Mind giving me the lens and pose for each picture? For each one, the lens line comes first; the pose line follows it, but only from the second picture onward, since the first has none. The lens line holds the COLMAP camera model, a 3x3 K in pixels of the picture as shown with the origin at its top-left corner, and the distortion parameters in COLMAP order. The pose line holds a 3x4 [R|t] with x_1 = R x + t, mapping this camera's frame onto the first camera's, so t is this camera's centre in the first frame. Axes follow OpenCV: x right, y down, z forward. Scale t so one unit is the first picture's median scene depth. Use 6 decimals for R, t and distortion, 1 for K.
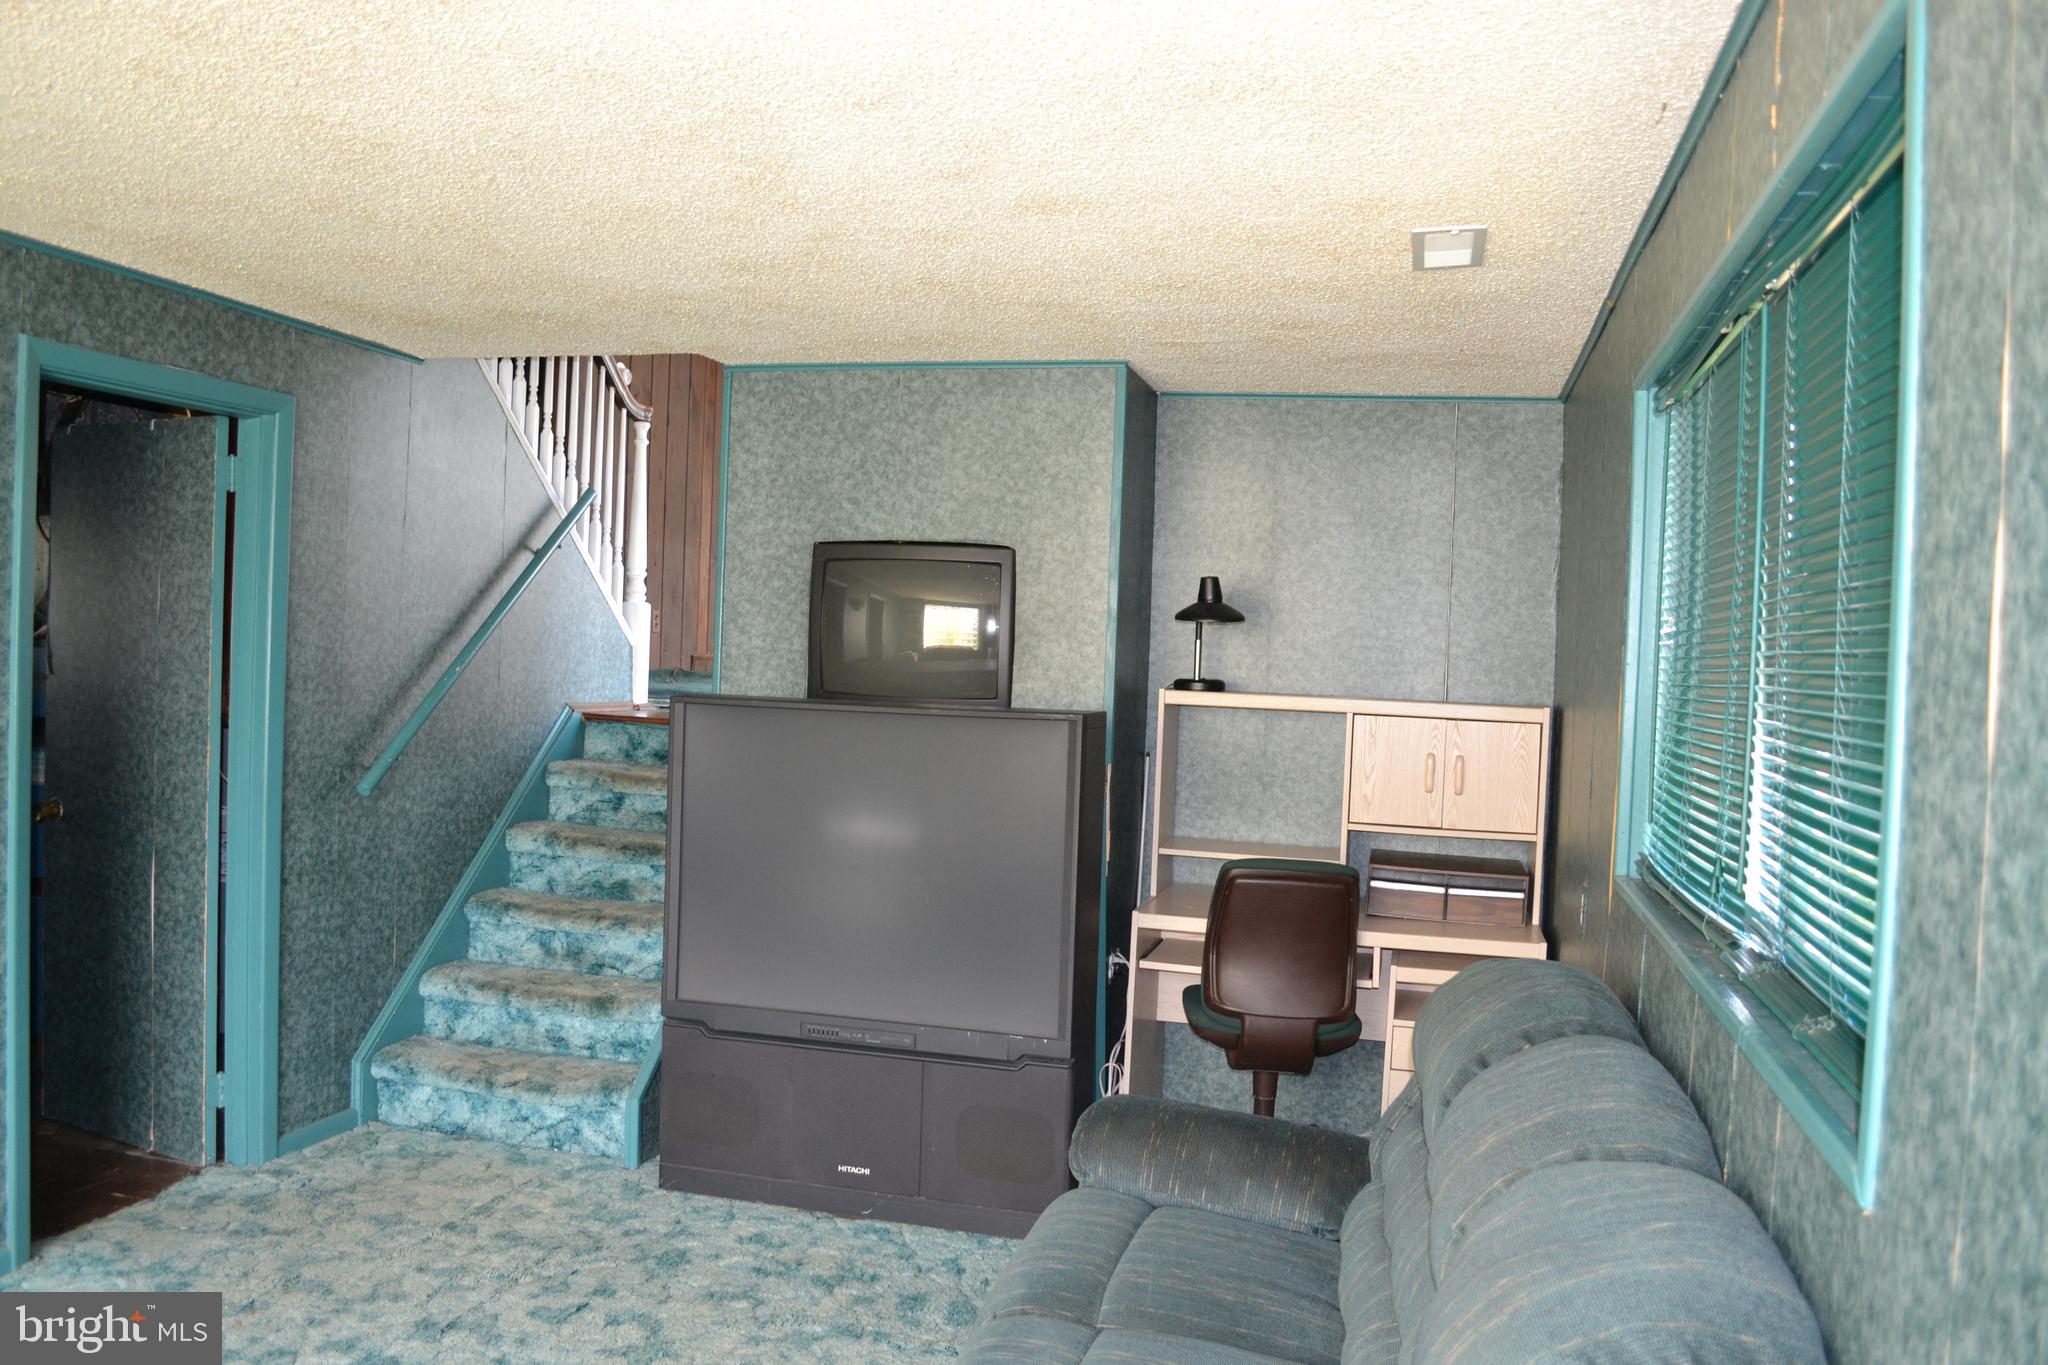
lens RADIAL K [[1635.7, 0, 1024.1], [0, 1635.7, 682.7], [0, 0, 1]] dist [-0.089686, 0.019556]
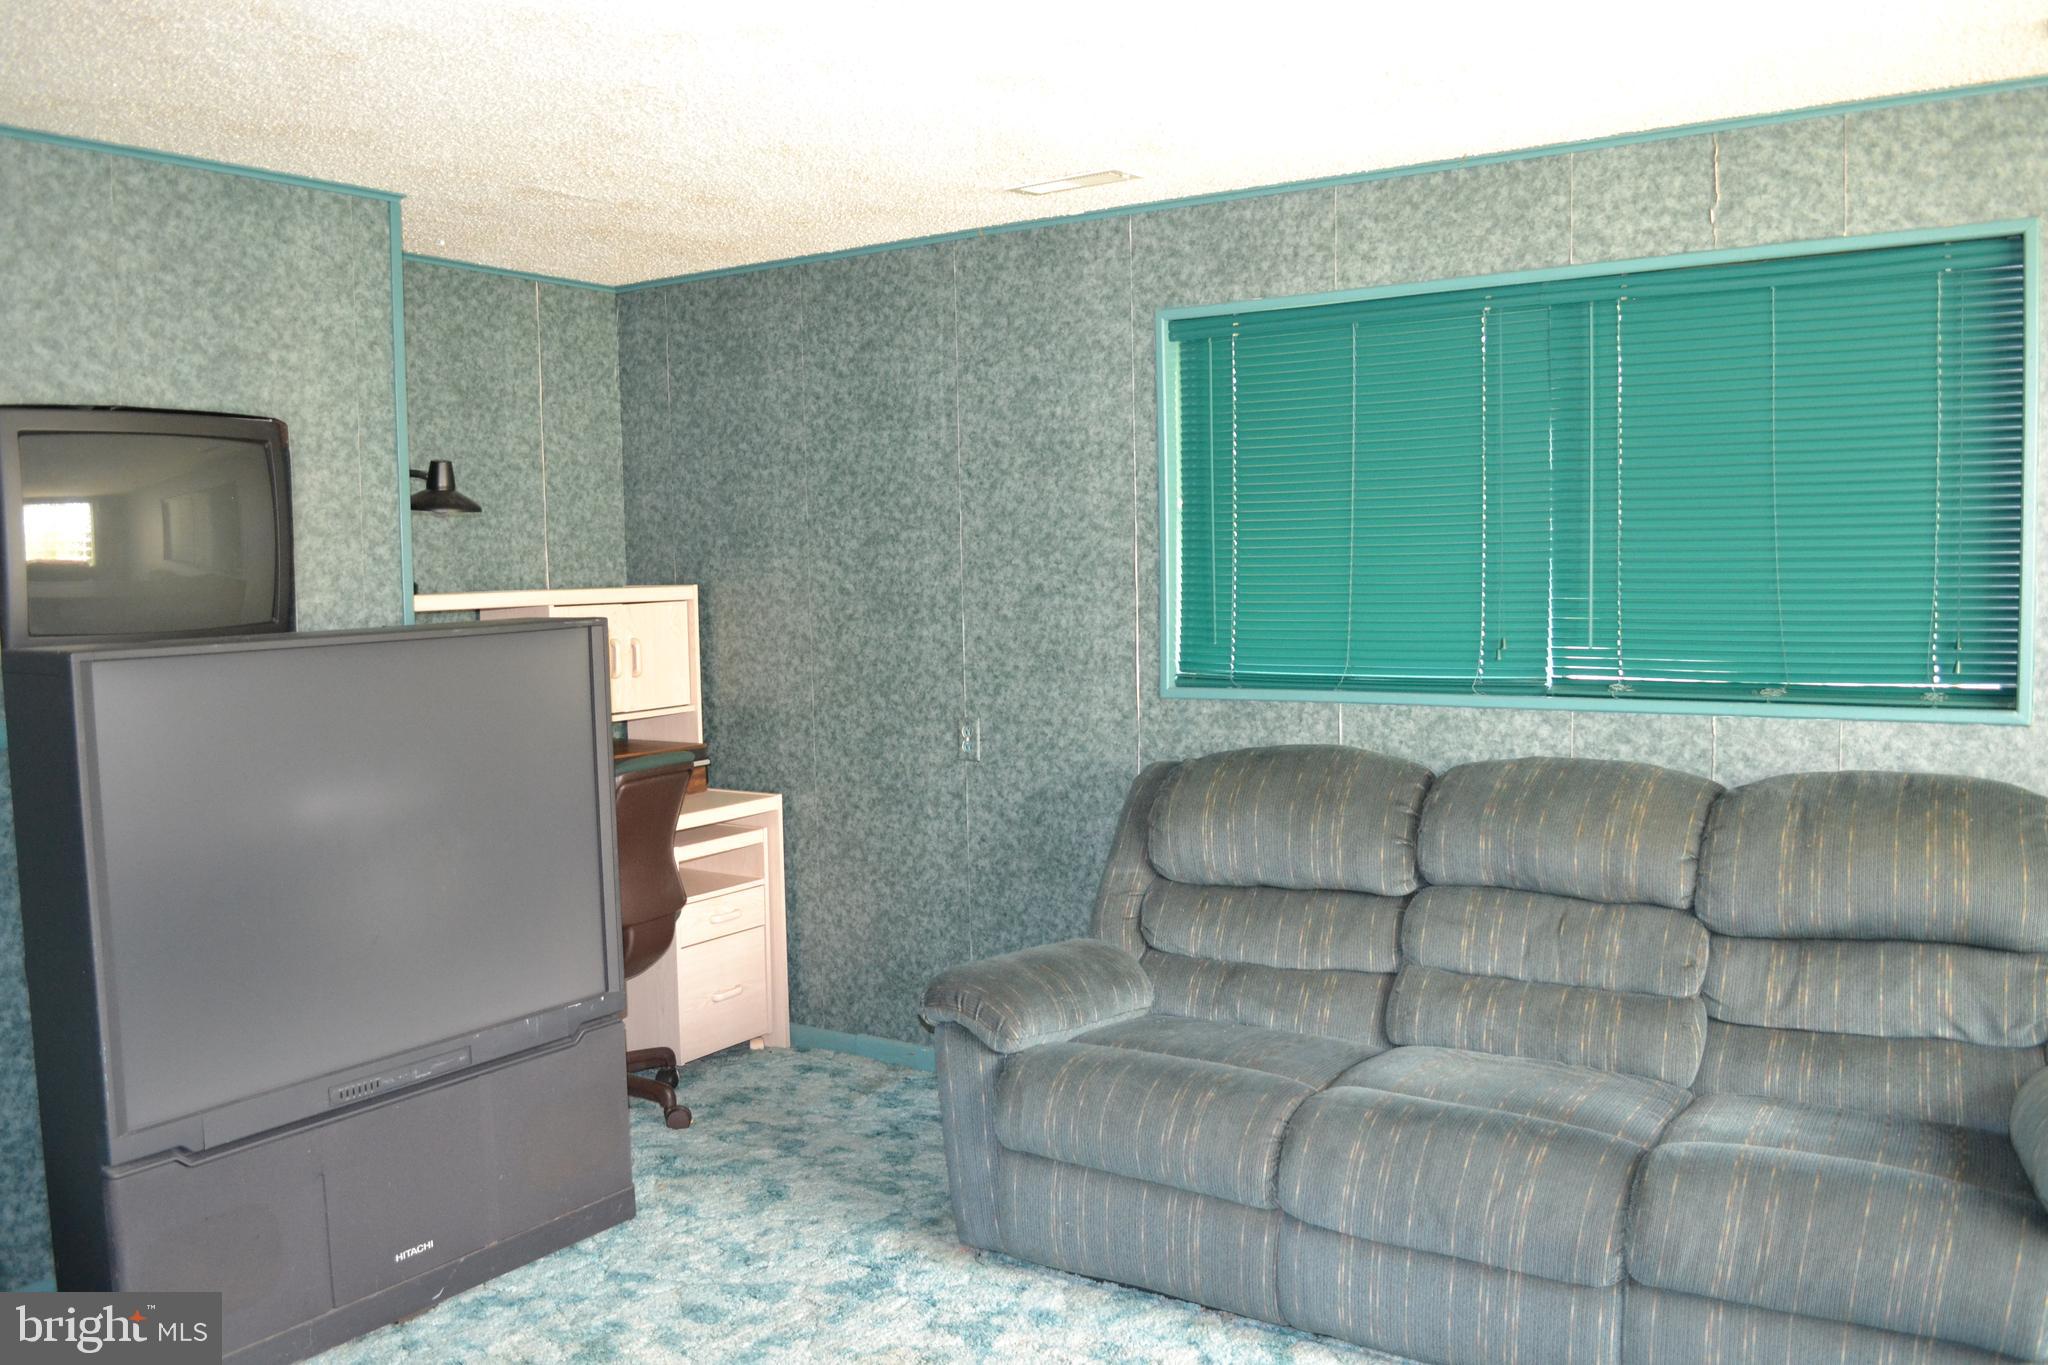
lens RADIAL K [[1635.7, 0, 1025.9], [0, 1635.7, 683.5], [0, 0, 1]] dist [-0.089686, 0.019556]
pose [[0.334337, -0.118678, 0.934952, -0.593638], [0.054009, 0.992822, 0.106710, -0.022117], [-0.940905, 0.014818, 0.338347, 0.421666]]
